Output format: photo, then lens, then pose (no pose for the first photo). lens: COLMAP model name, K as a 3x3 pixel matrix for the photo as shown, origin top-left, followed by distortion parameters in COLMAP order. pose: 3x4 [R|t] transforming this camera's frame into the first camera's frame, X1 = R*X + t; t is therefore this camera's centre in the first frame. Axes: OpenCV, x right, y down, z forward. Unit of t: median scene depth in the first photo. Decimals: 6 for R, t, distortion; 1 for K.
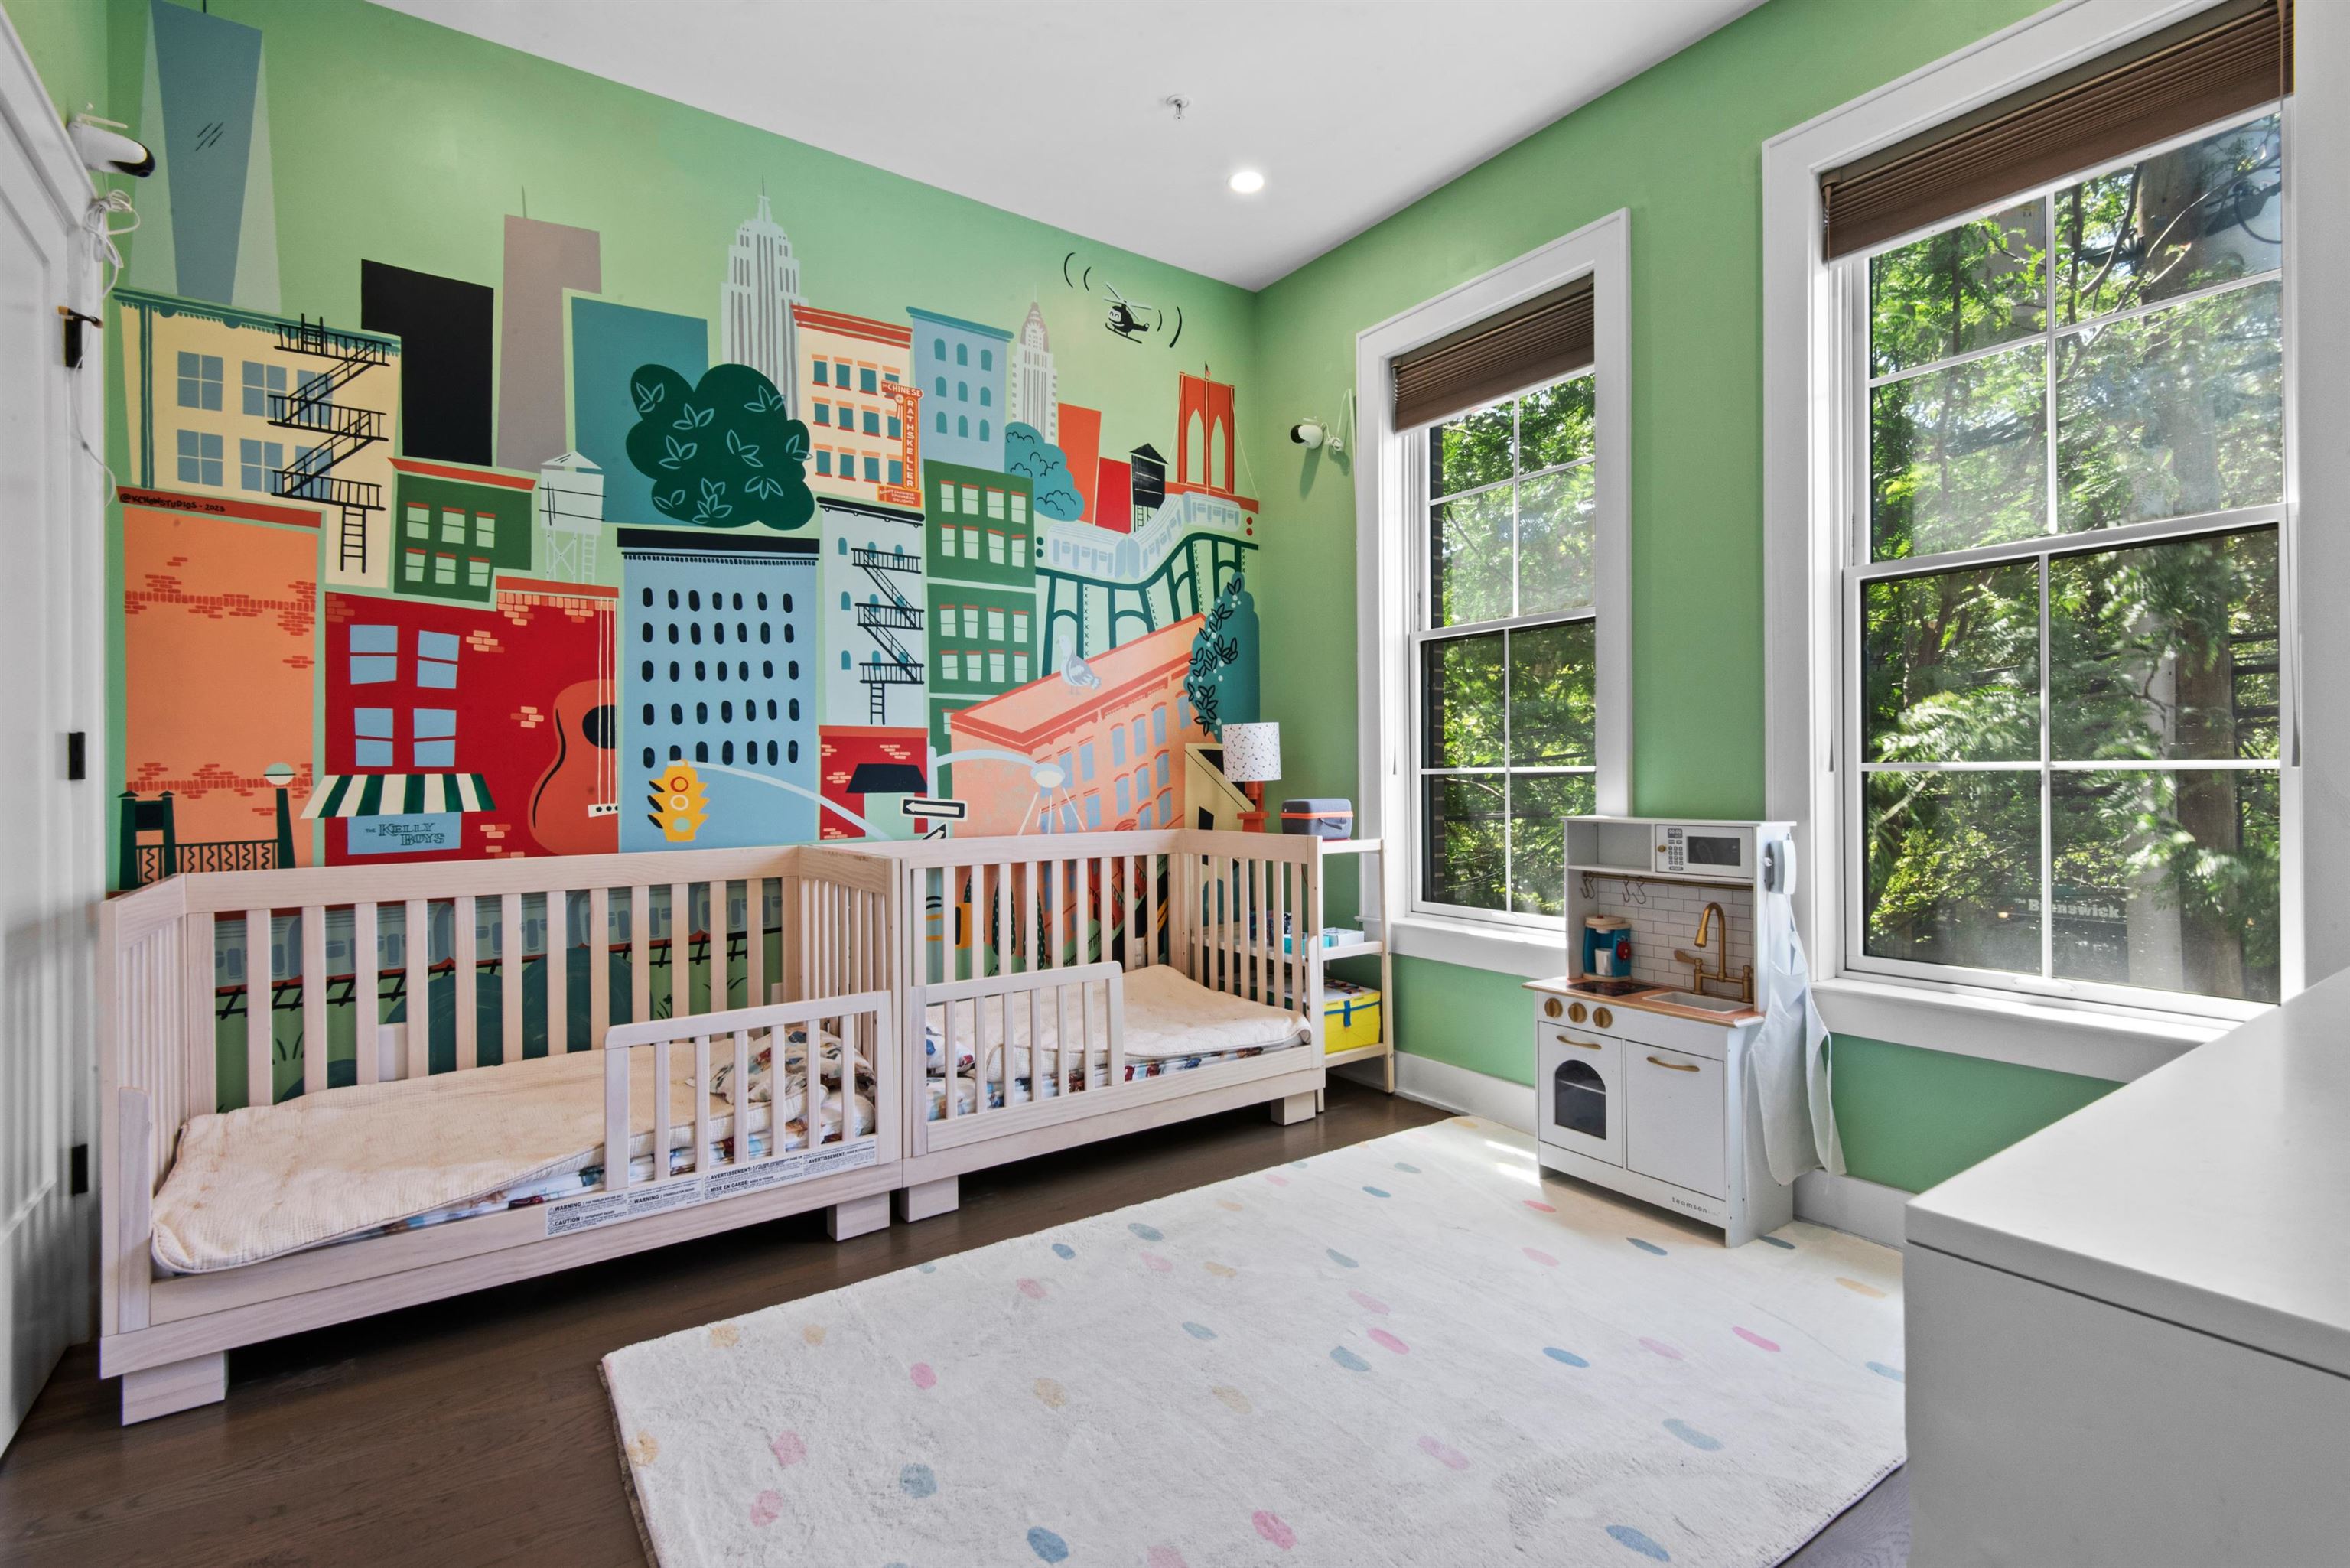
lens RADIAL K [[1070.3, 0, 1175.6], [0, 1070.3, 780.8], [0, 0, 1]] dist [0.009336, -0.005971]
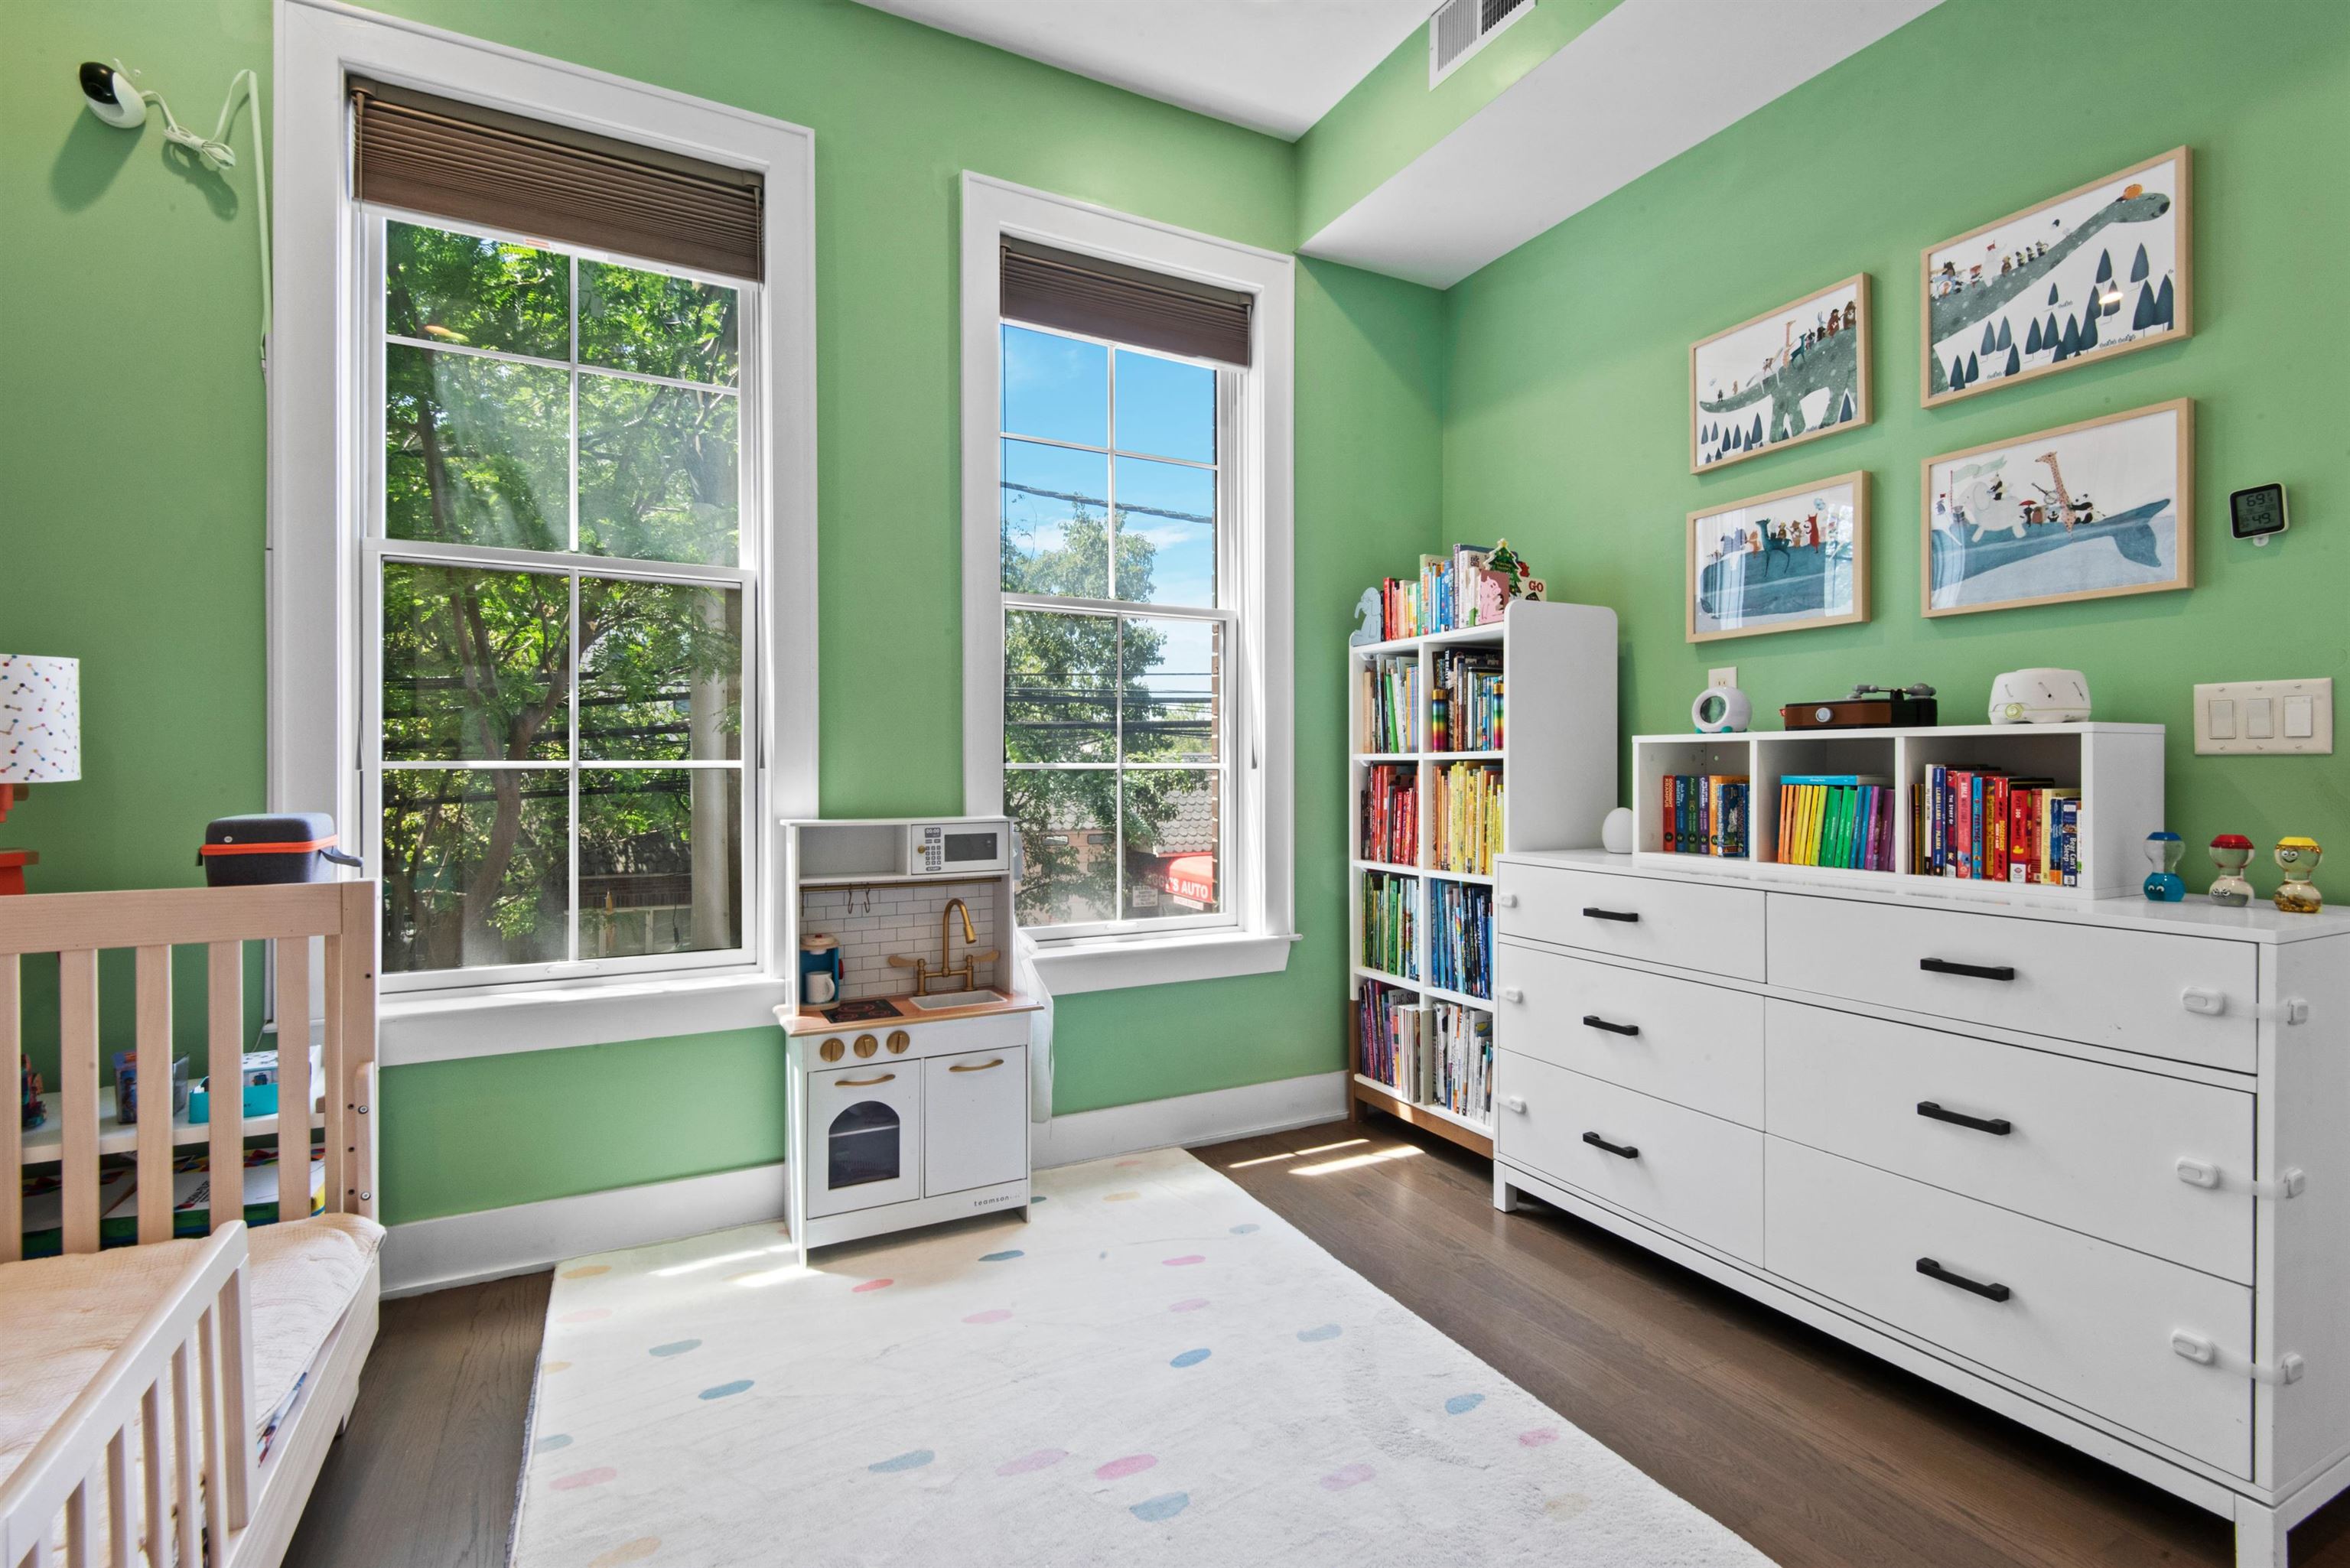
lens RADIAL K [[1070.3, 0, 1176.0], [0, 1070.3, 774.6], [0, 0, 1]] dist [0.009336, -0.005971]
pose [[0.130361, 0.001479, 0.991466, -0.449211], [0.003784, 0.999991, -0.001989, -0.000424], [-0.991459, 0.004011, 0.130354, 0.635733]]
